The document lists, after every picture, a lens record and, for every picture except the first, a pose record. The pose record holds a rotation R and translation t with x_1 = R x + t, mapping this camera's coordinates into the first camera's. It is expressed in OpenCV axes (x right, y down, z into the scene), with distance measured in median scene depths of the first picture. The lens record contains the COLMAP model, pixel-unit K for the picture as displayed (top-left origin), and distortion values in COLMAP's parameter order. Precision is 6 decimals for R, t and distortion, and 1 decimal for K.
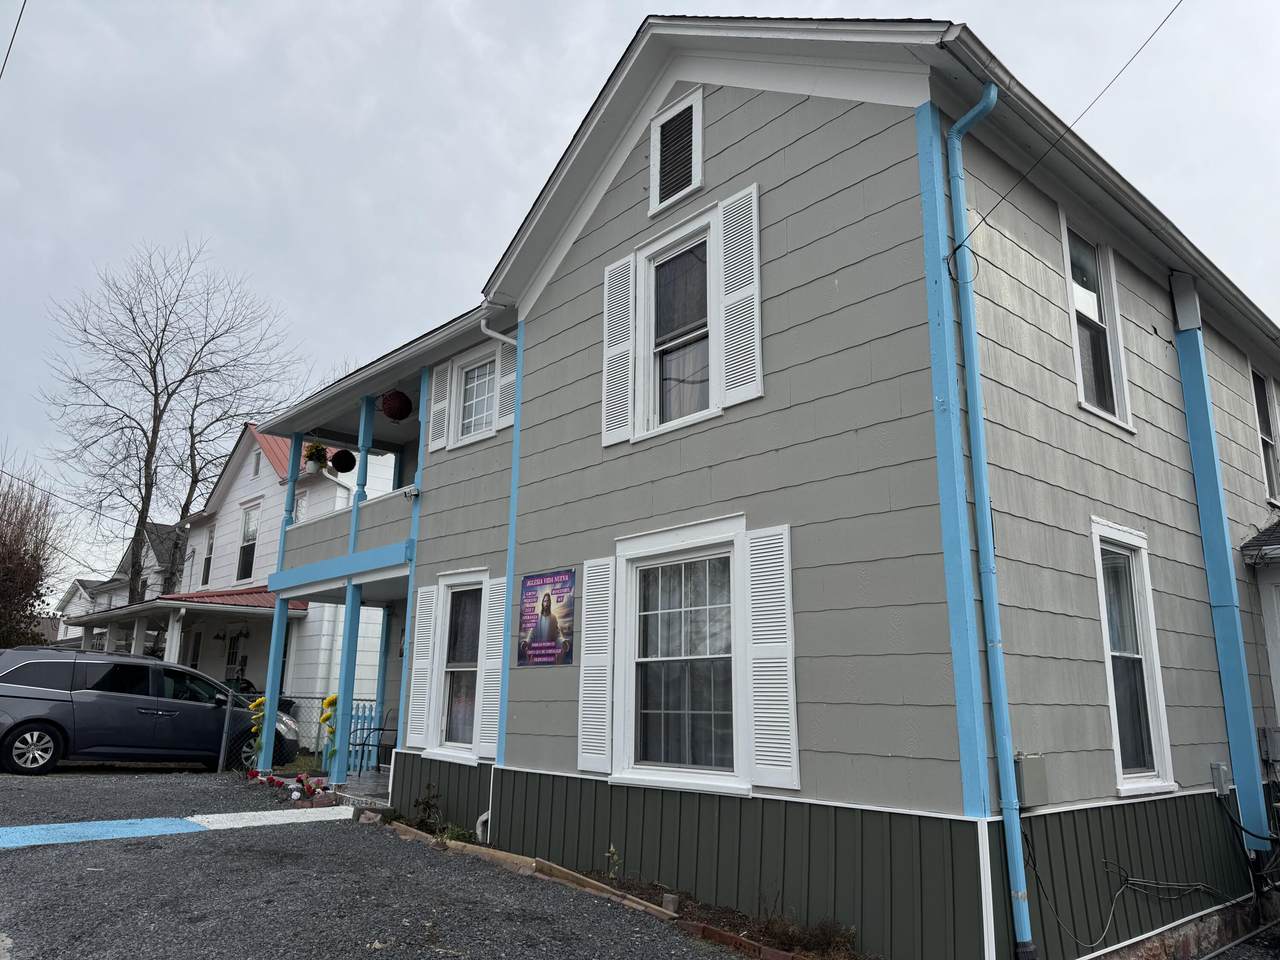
lens RADIAL K [[909.3, 0, 640.0], [0, 909.3, 480.0], [0, 0, 1]] dist [0.005094, -0.001962]
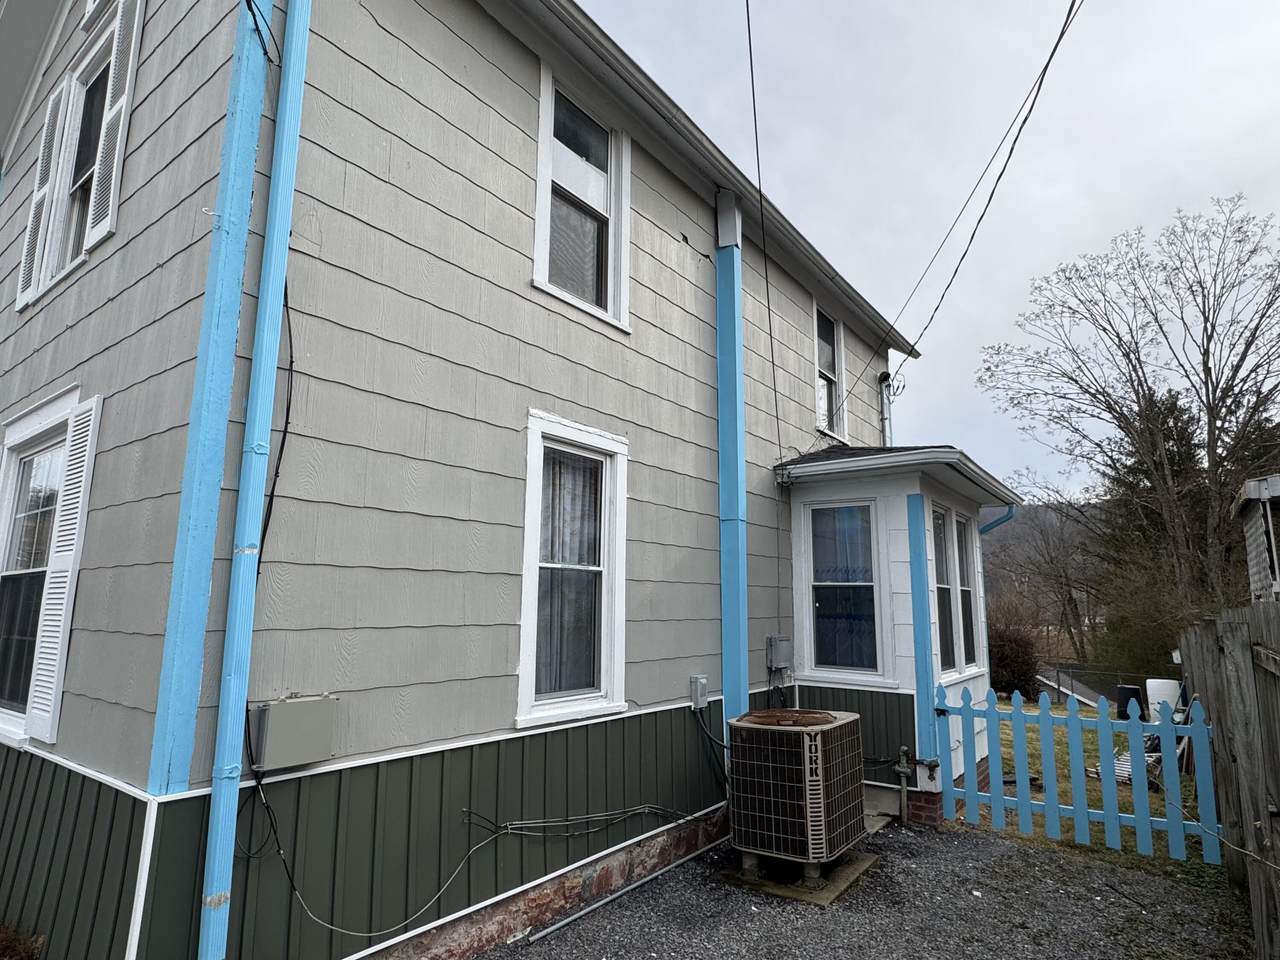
lens RADIAL K [[717.8, 0, 640.0], [0, 717.8, 480.0], [0, 0, 1]] dist [-0.000293, 0.000253]
pose [[0.977783, 0.027339, 0.207831, 0.388795], [-0.040391, 0.997451, 0.058819, 0.053432], [-0.205694, -0.065907, 0.976395, 0.257265]]
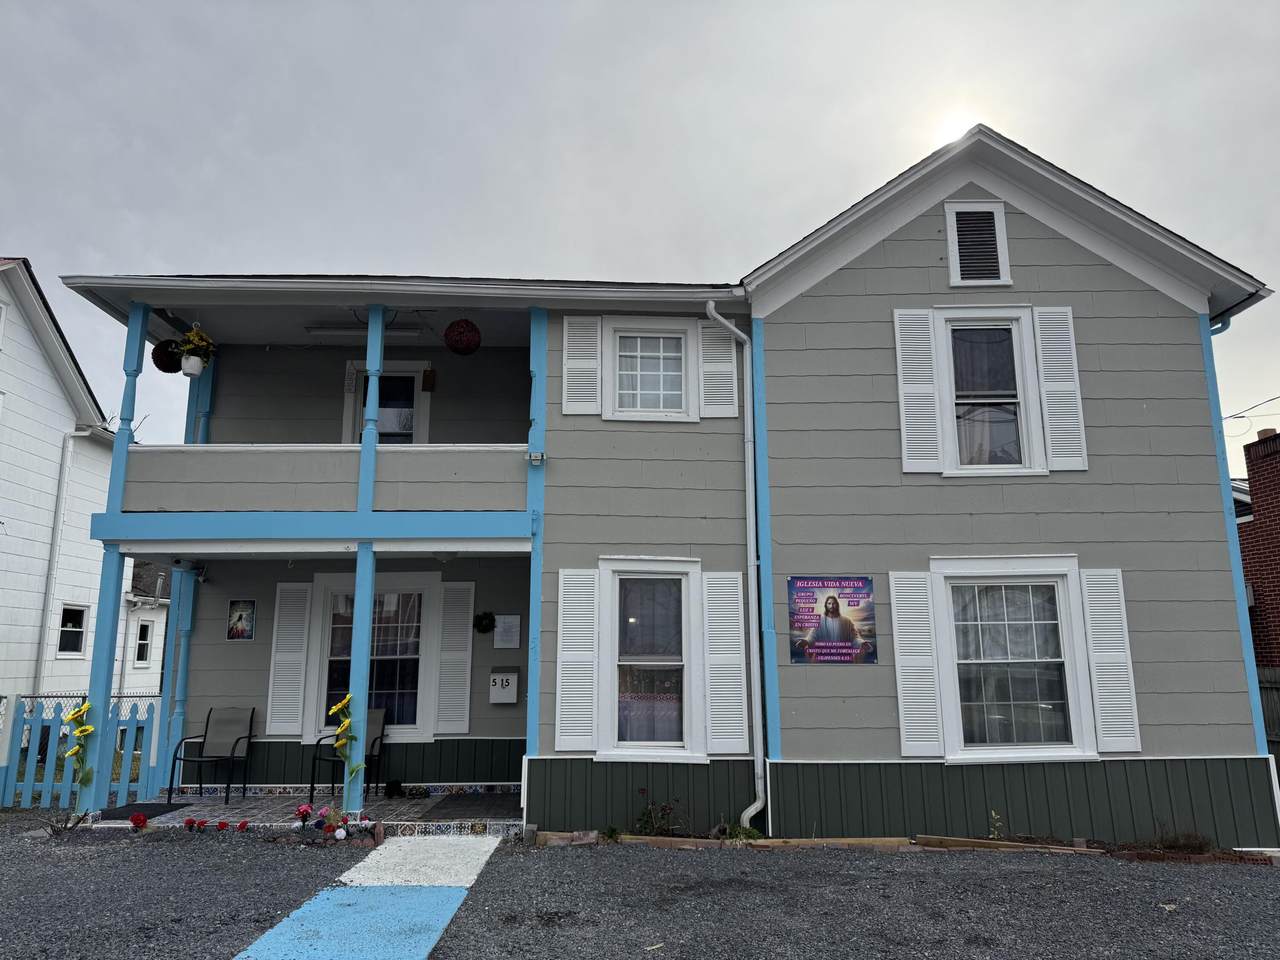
lens RADIAL K [[892.6, 0, 640.0], [0, 892.6, 480.0], [0, 0, 1]] dist [0.001121, -0.092422]
pose [[0.671462, 0.135513, 0.728543, -1.108872], [-0.166426, 0.985599, -0.029941, 0.063224], [-0.722109, -0.101145, 0.684345, 0.492256]]
